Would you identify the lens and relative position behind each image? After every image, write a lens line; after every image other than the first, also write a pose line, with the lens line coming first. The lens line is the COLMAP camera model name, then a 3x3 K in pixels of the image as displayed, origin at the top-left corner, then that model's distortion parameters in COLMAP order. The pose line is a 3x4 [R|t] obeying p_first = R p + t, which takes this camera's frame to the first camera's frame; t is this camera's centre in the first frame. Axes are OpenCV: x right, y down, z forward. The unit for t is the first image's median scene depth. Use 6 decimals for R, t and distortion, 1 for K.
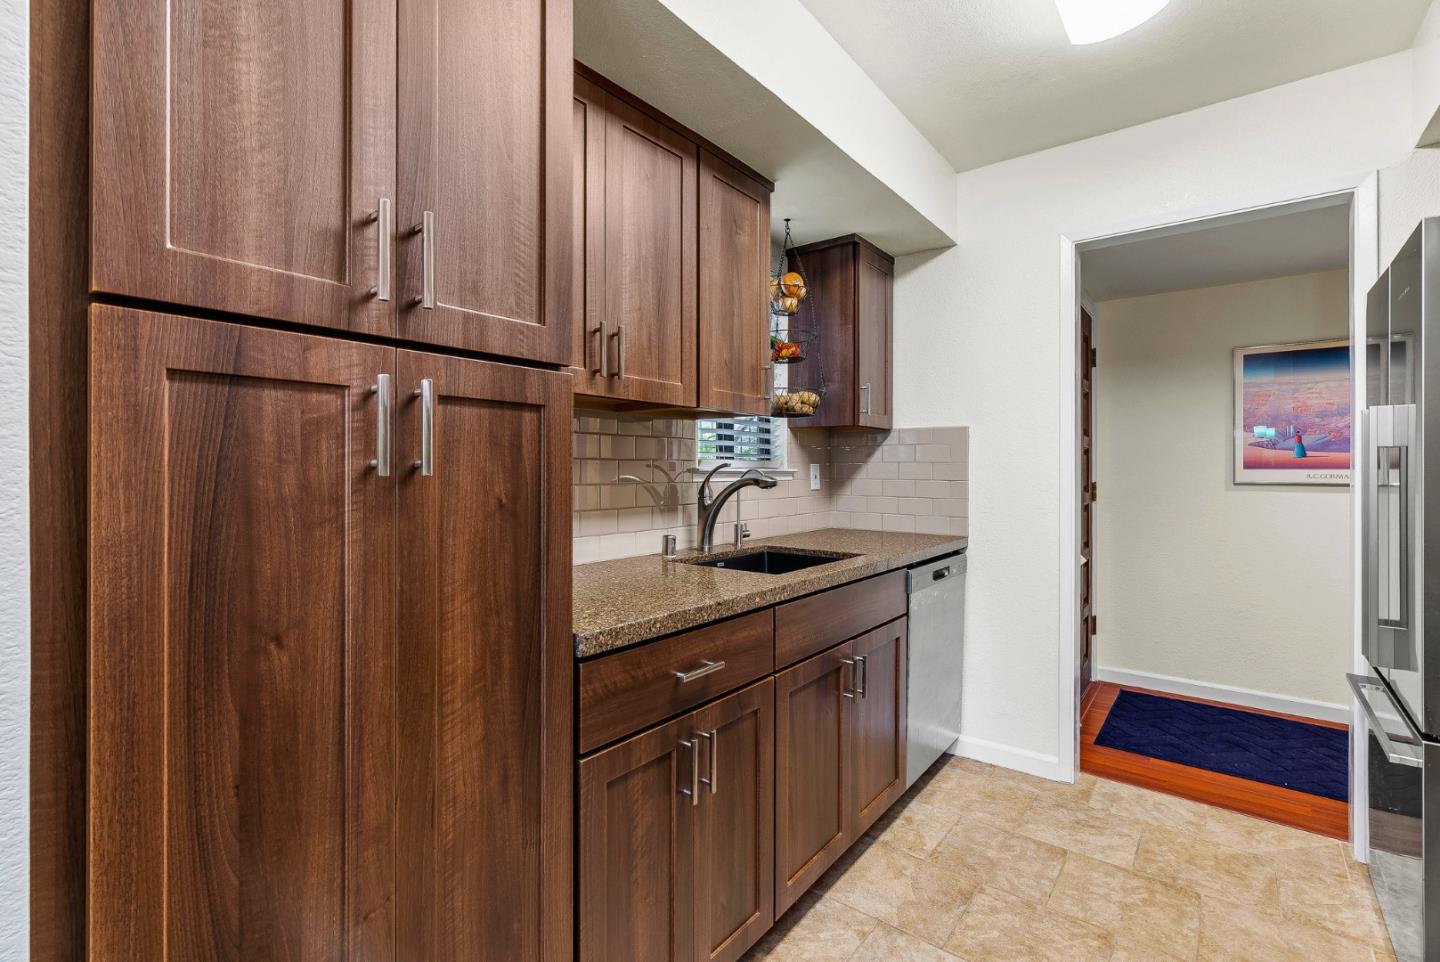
lens RADIAL K [[657.1, 0, 706.6], [0, 657.1, 467.7], [0, 0, 1]] dist [0.001634, -0.000287]
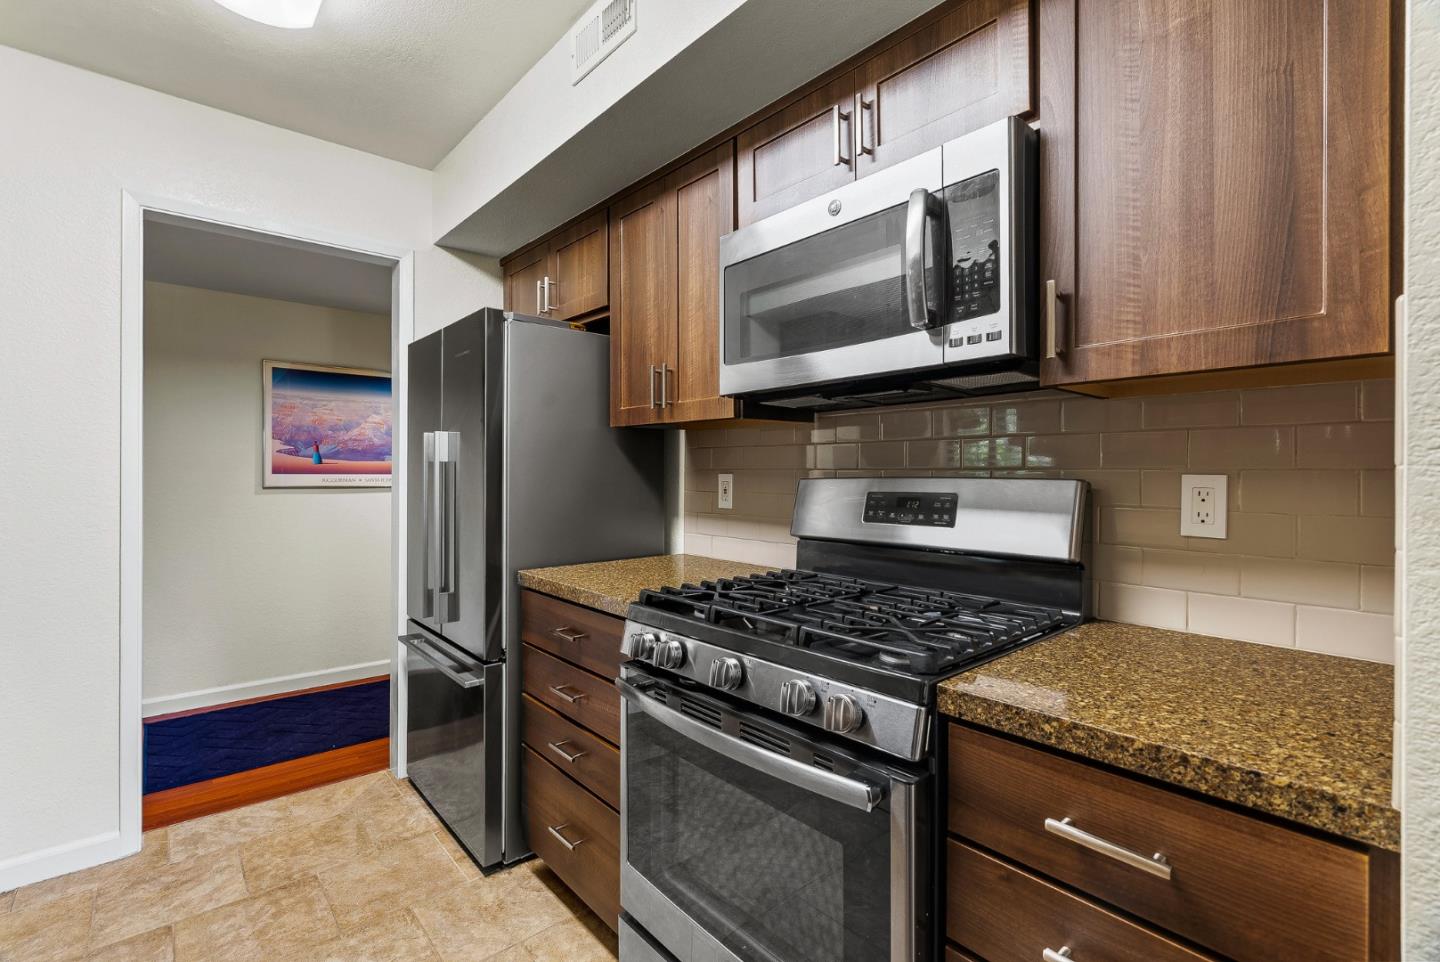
lens RADIAL K [[657.1, 0, 711.4], [0, 657.1, 472.1], [0, 0, 1]] dist [0.001634, -0.000287]
pose [[0.181297, -0.001530, 0.983427, -0.160567], [-0.006621, 0.999974, 0.002776, -0.012959], [-0.983406, -0.007014, 0.181282, 0.153678]]
